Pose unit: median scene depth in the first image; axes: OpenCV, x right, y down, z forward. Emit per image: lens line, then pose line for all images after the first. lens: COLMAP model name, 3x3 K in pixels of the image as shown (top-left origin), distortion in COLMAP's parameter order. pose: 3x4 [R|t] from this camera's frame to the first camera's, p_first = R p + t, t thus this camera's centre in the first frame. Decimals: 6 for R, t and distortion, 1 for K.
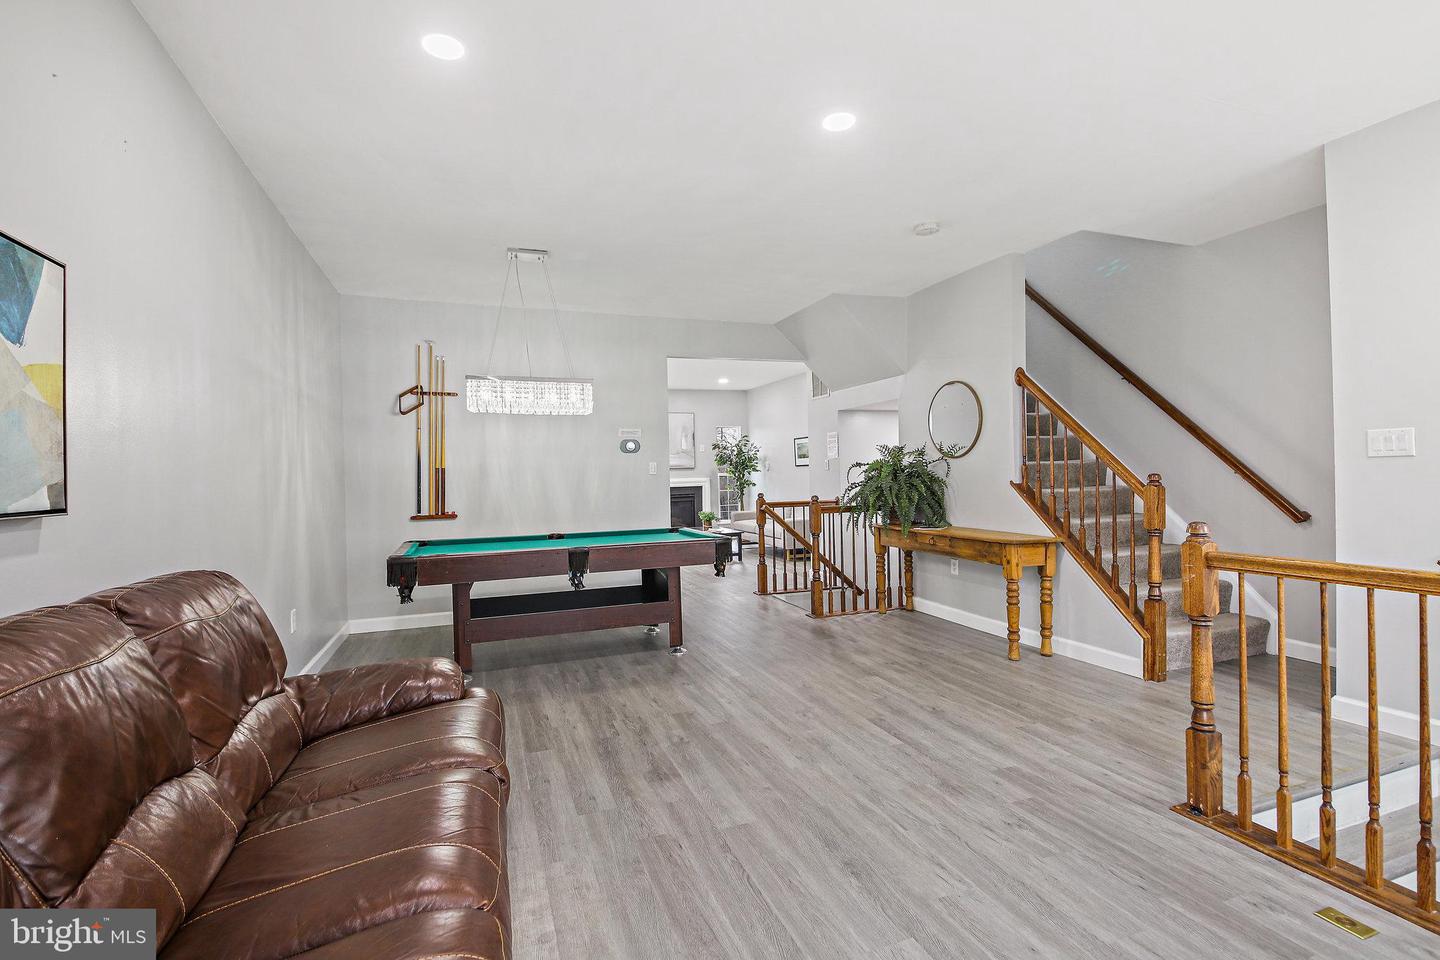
lens RADIAL K [[663.0, 0, 721.9], [0, 663.0, 483.8], [0, 0, 1]] dist [0.046643, -0.044616]
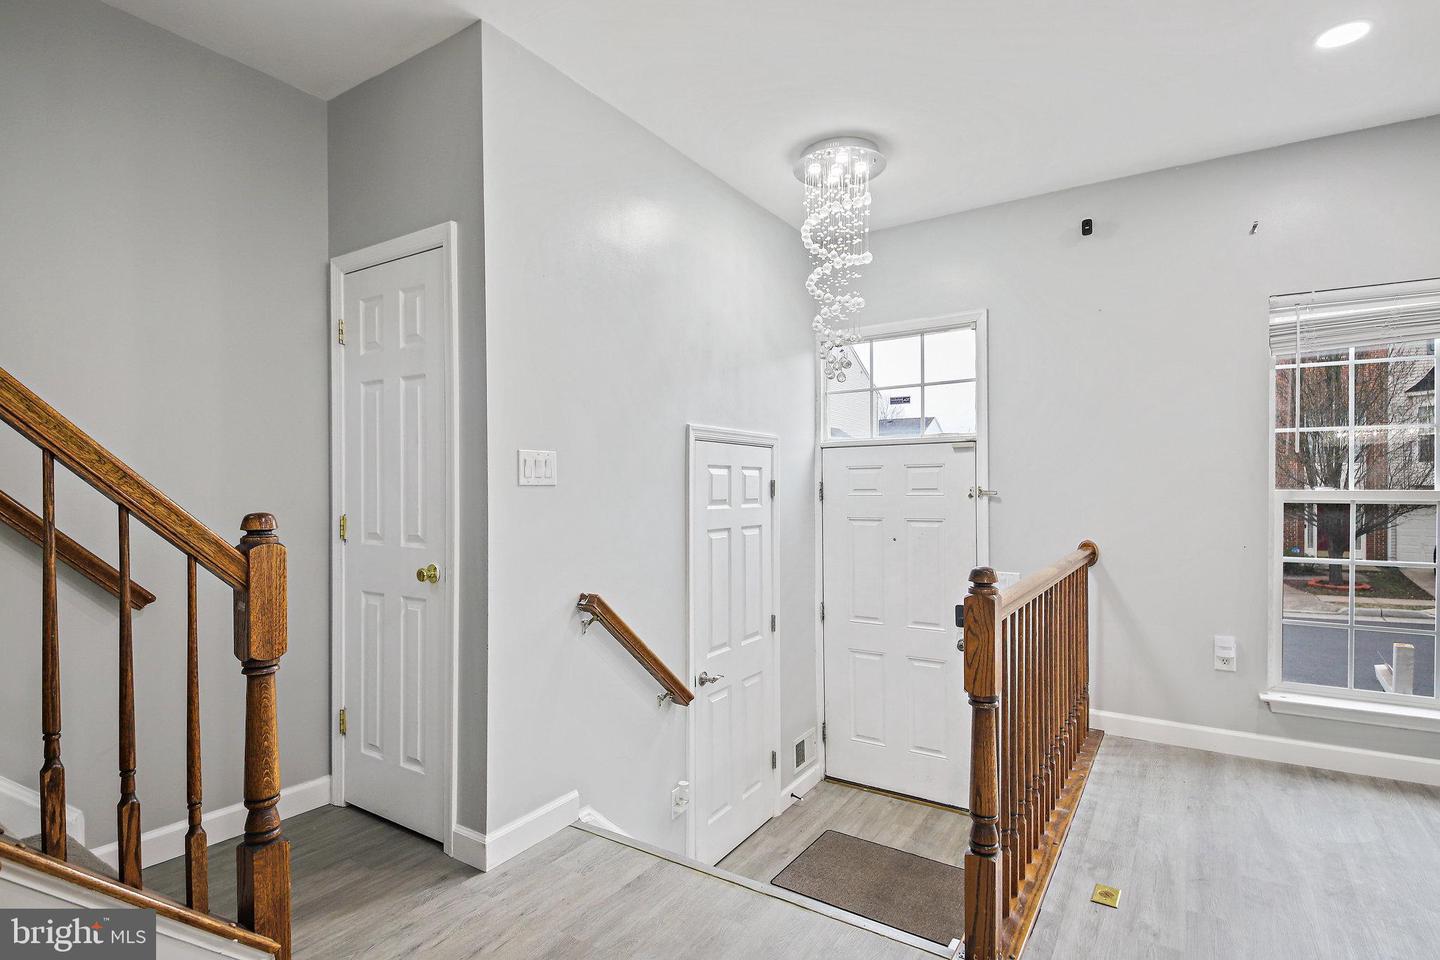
lens RADIAL K [[721.4, 0, 716.0], [0, 721.4, 492.0], [0, 0, 1]] dist [0.043687, -0.040589]
pose [[-0.596341, 0.020354, 0.802473, 0.152871], [0.027529, 0.999609, -0.004896, -0.018992], [-0.802259, 0.019172, -0.596668, 1.068592]]
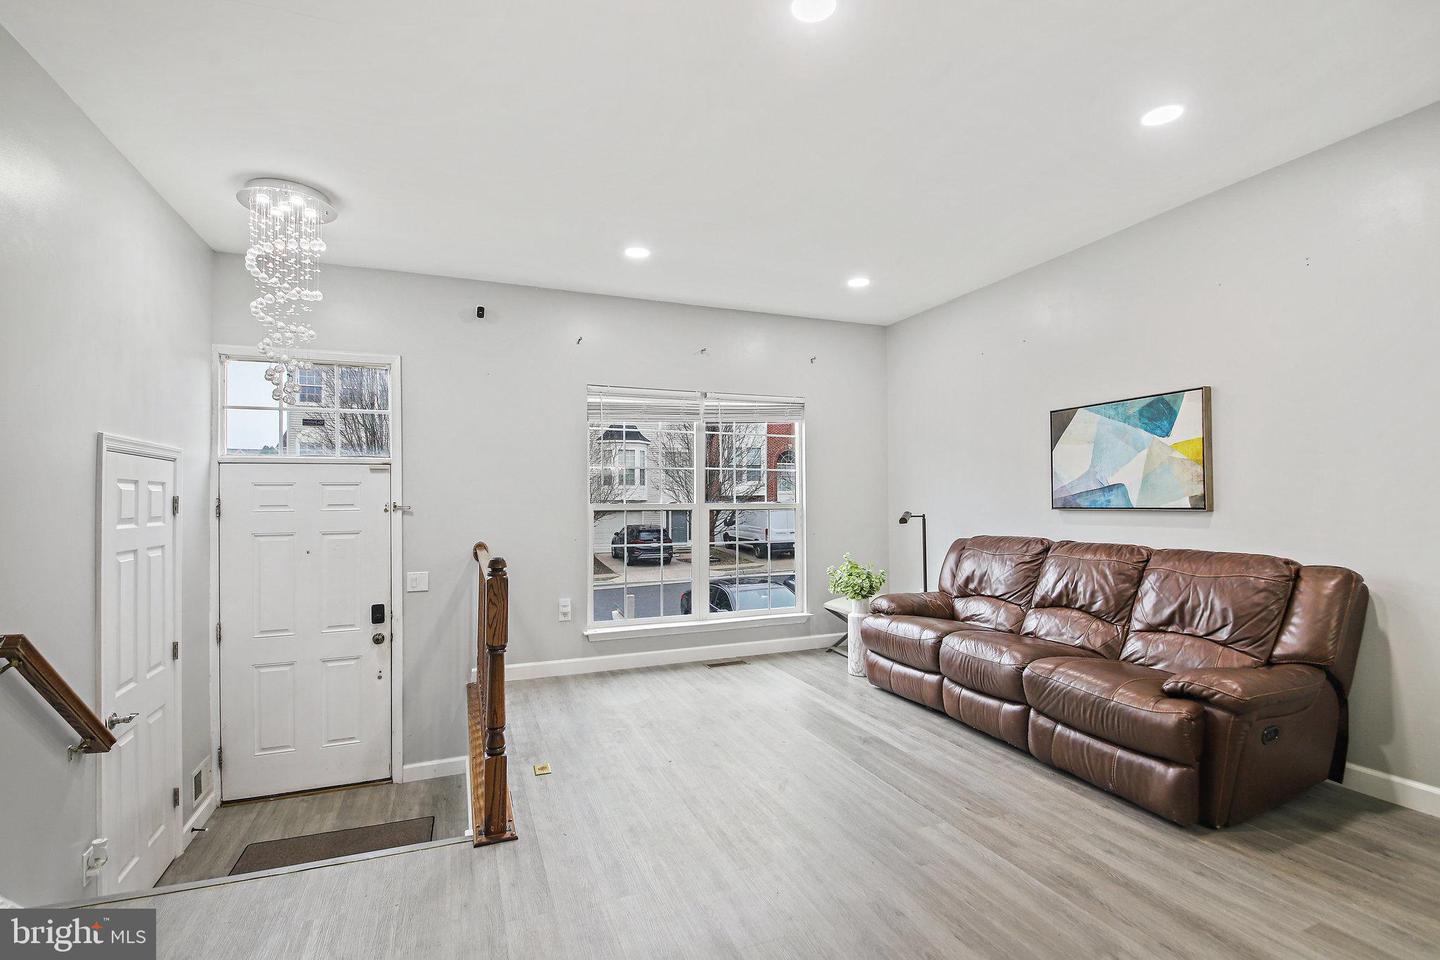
lens RADIAL K [[651.6, 0, 723.5], [0, 651.6, 490.4], [0, 0, 1]] dist [0.023401, -0.030138]
pose [[-0.999035, 0.028721, -0.033224, 0.237449], [0.028761, 0.999586, -0.000720, -0.025239], [0.033190, -0.001675, -0.999448, 1.287329]]
